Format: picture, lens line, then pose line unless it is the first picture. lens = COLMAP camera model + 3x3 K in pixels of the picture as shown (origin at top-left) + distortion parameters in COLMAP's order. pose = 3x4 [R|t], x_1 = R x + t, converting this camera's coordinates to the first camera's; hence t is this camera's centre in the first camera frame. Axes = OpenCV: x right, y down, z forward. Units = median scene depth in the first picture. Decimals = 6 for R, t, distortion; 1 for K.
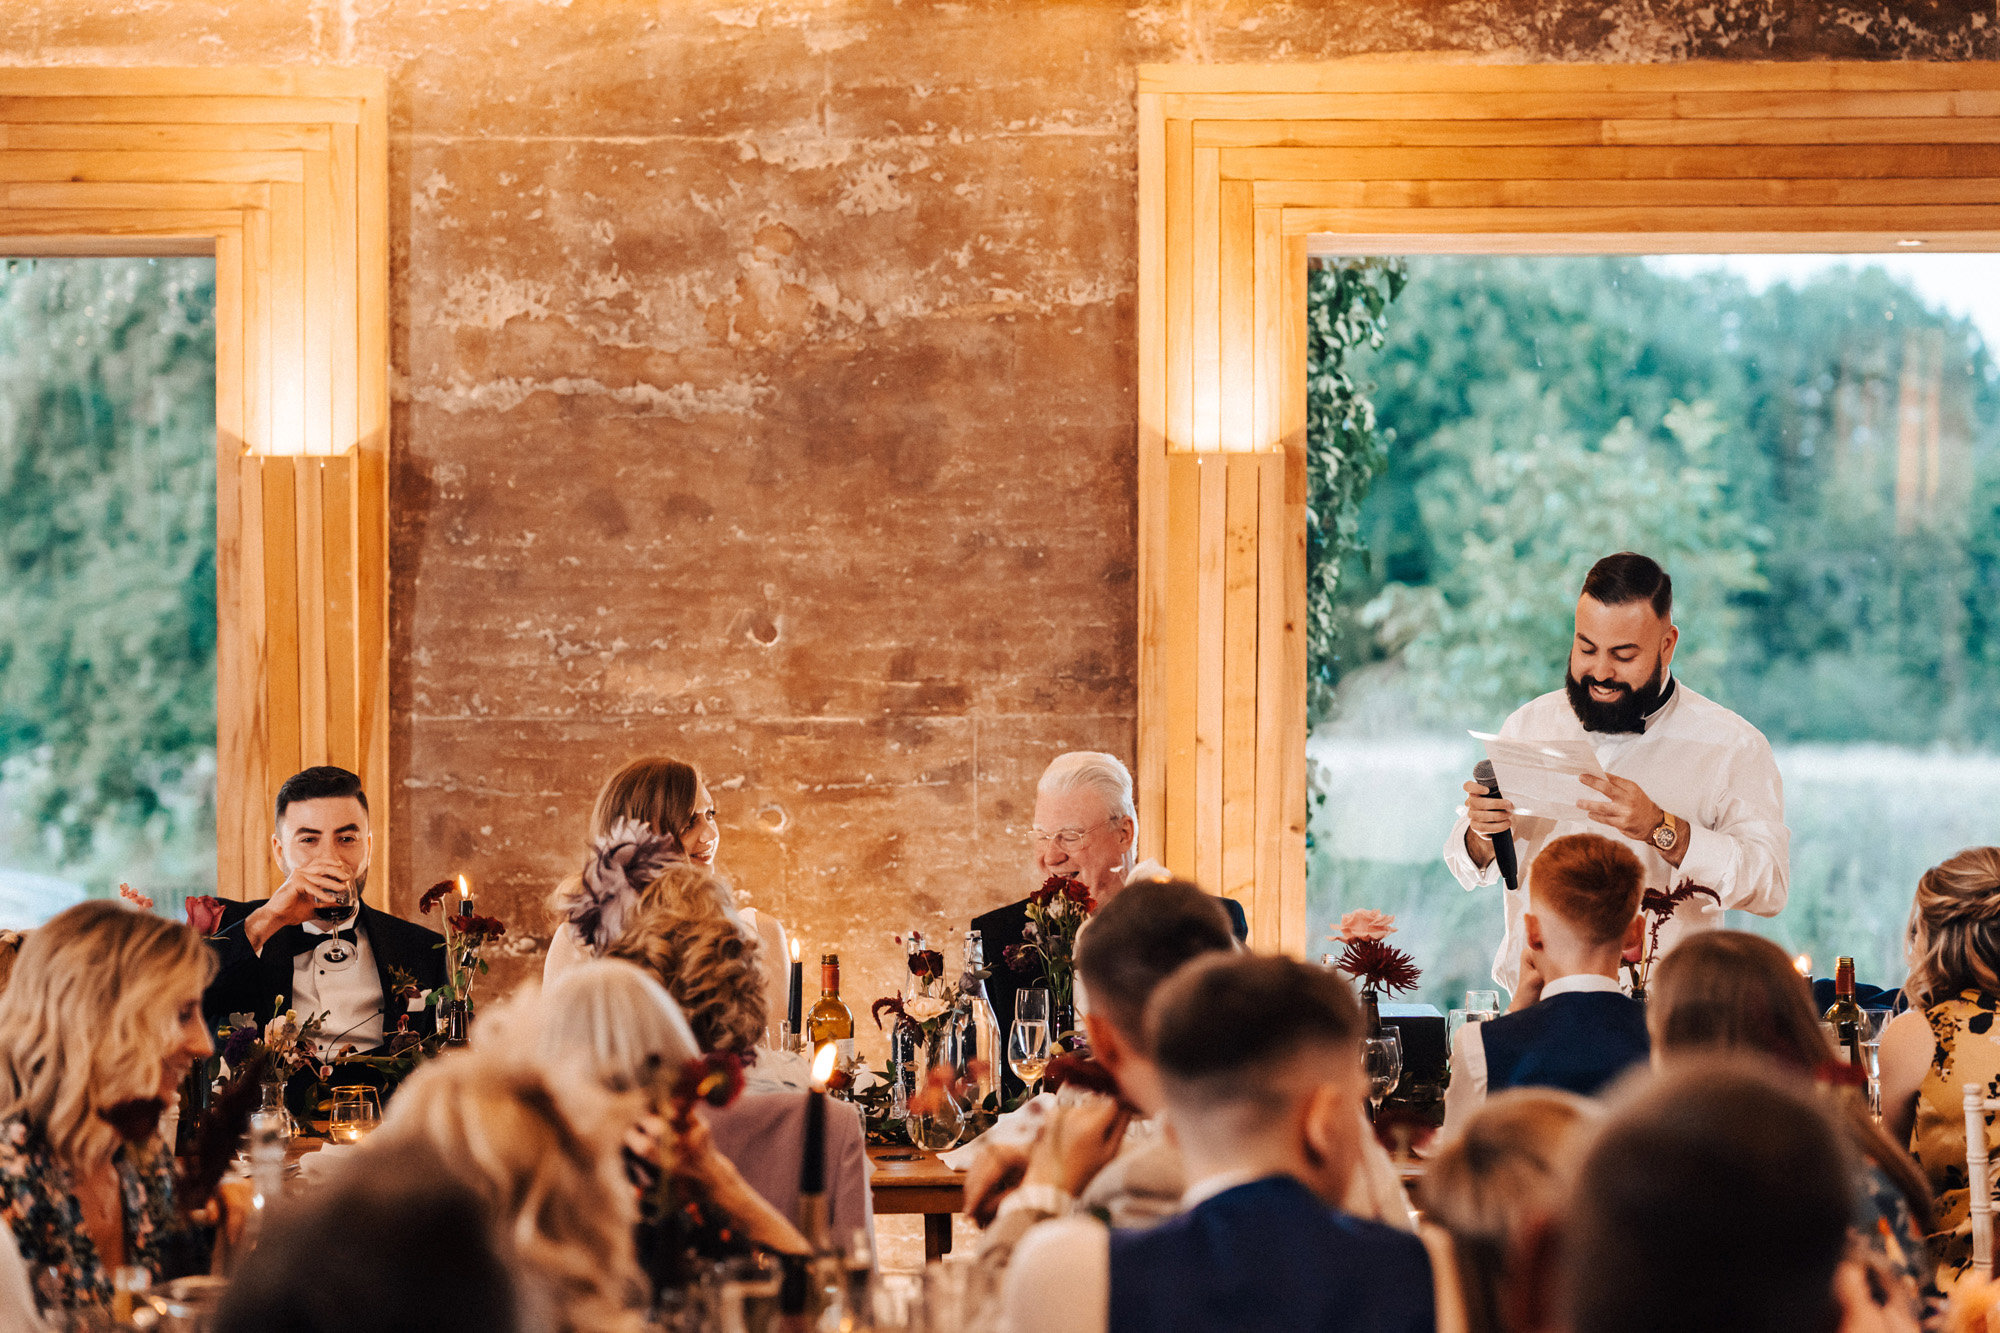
lens RADIAL K [[4894.0, 0, 999.2], [0, 4894.0, 666.1], [0, 0, 1]] dist [-0.171160, 0.000000]
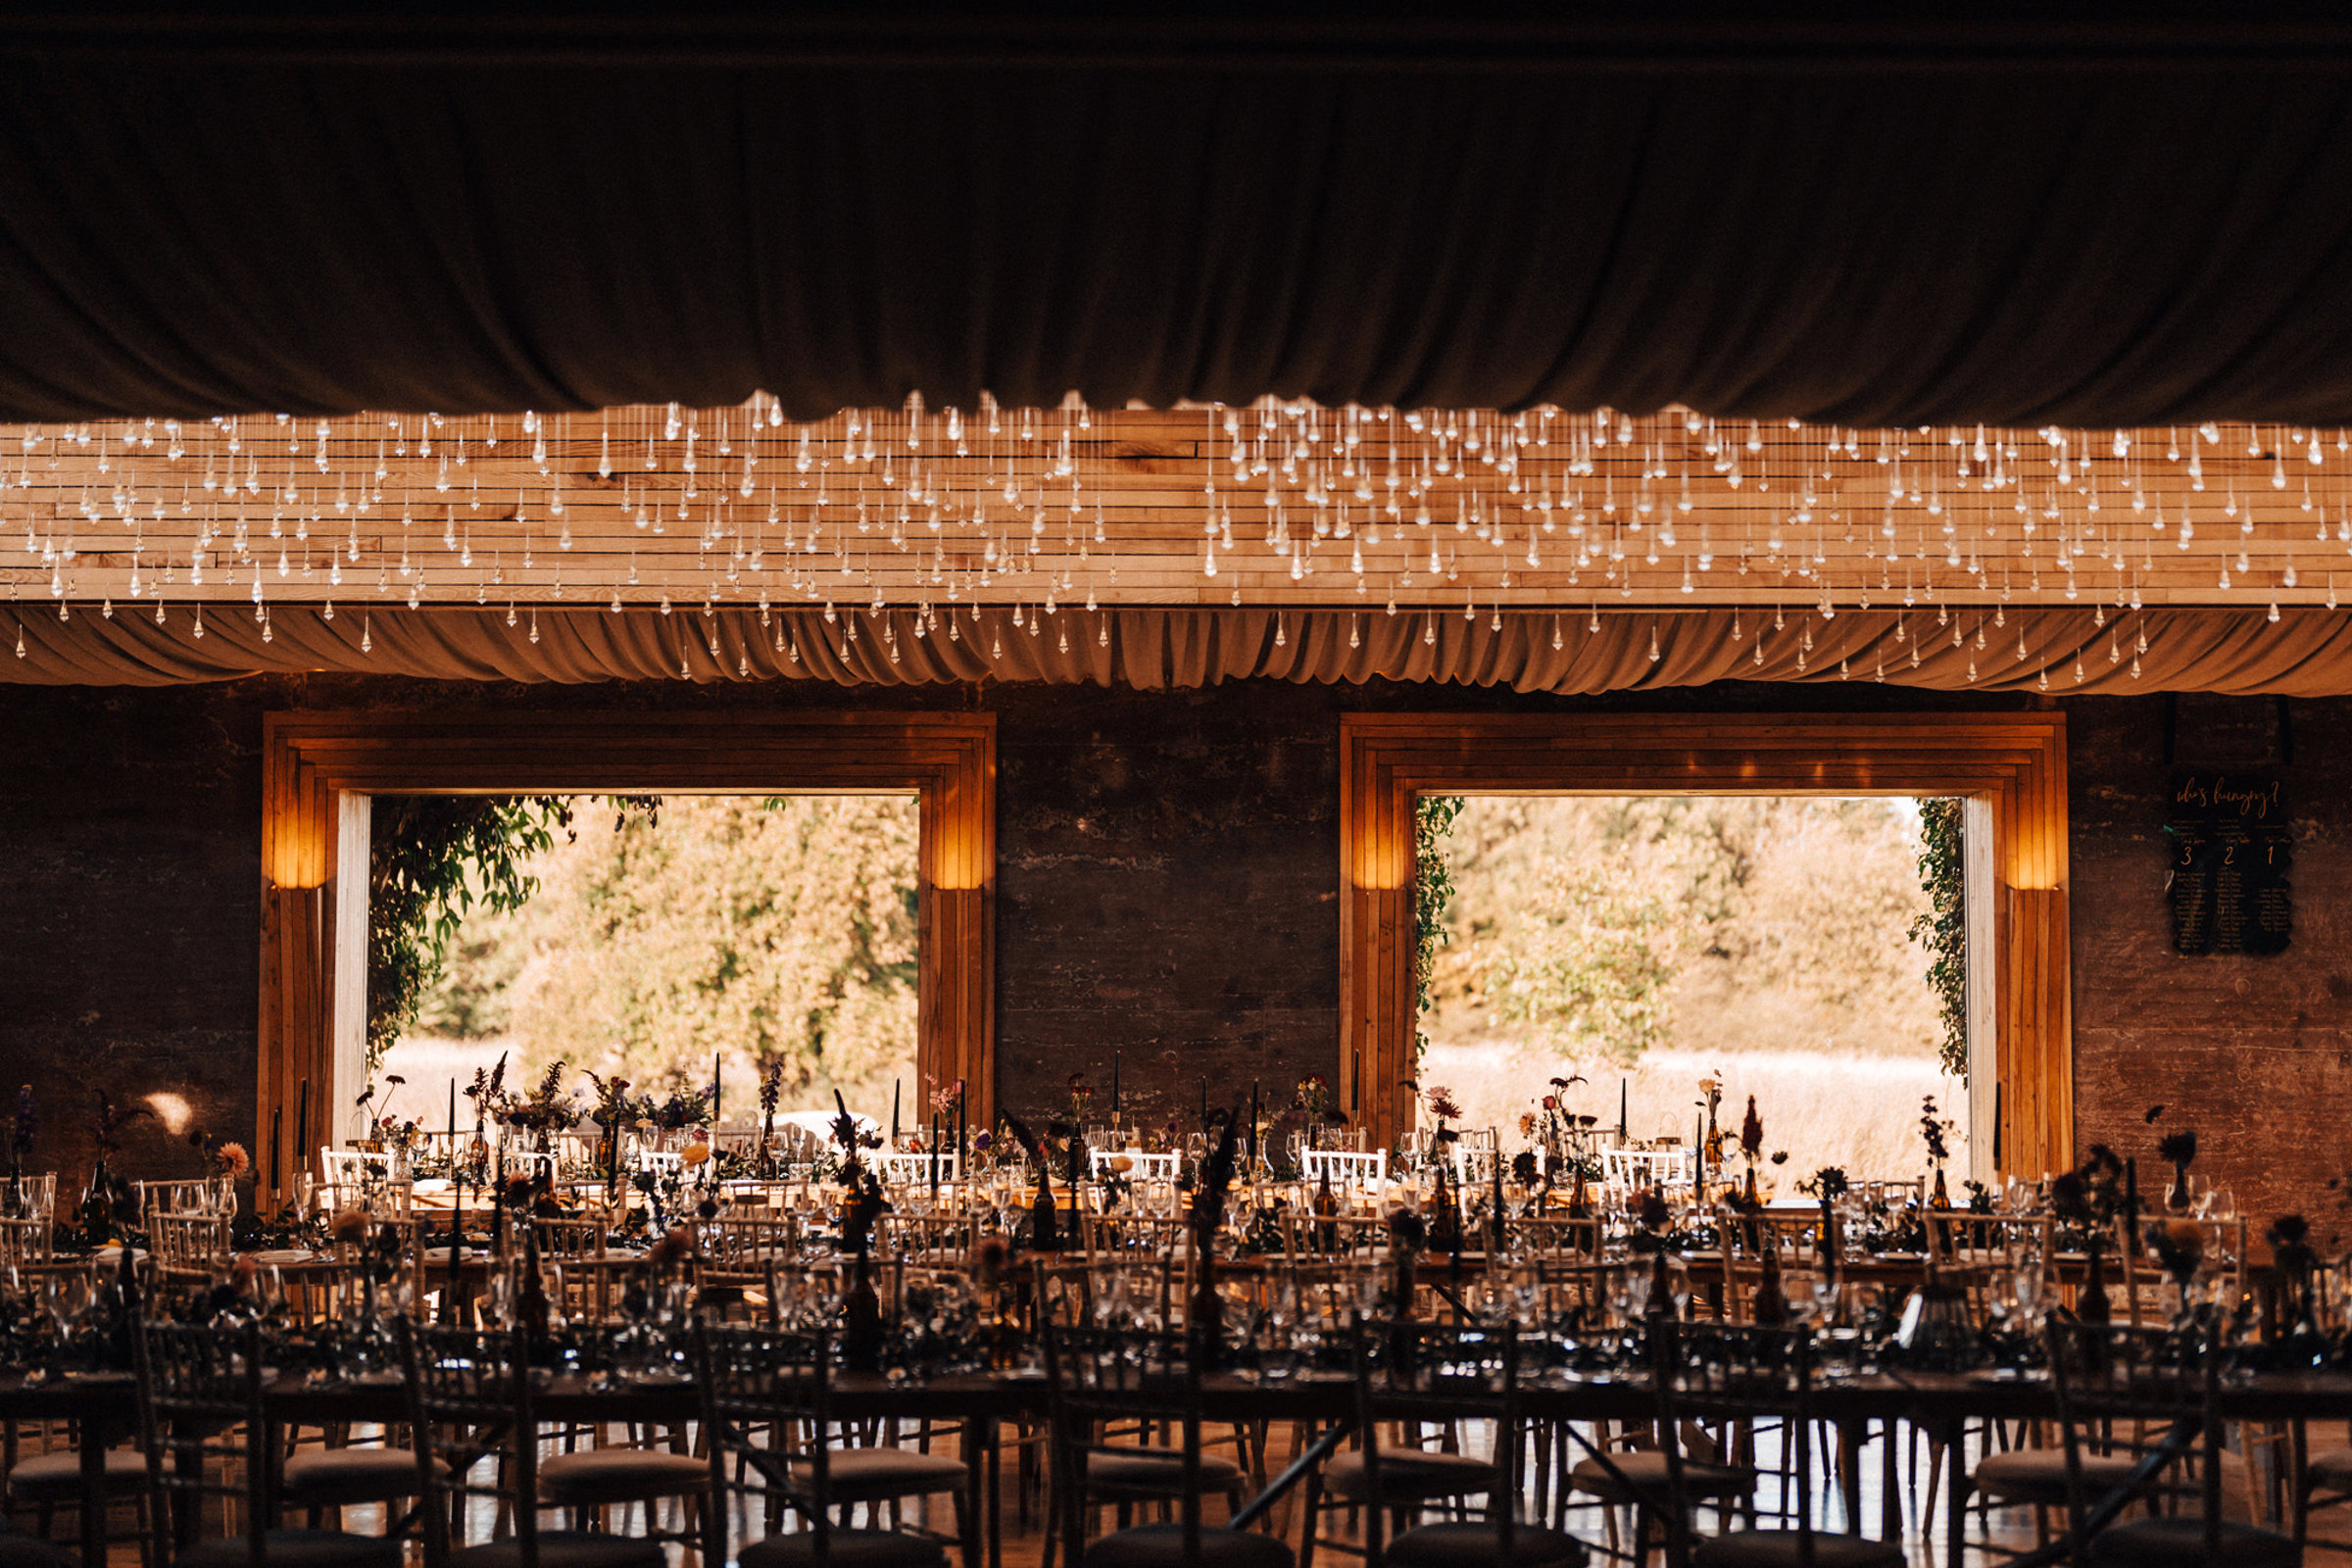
lens RADIAL K [[3408.1, 0, 1177.8], [0, 3408.1, 784.9], [0, 0, 1]] dist [0.007712, 0.000000]
pose [[0.999973, -0.000157, -0.007293, -0.029532], [-0.000298, 0.998057, -0.062313, 0.004659], [0.007288, 0.062314, 0.998030, -0.471835]]
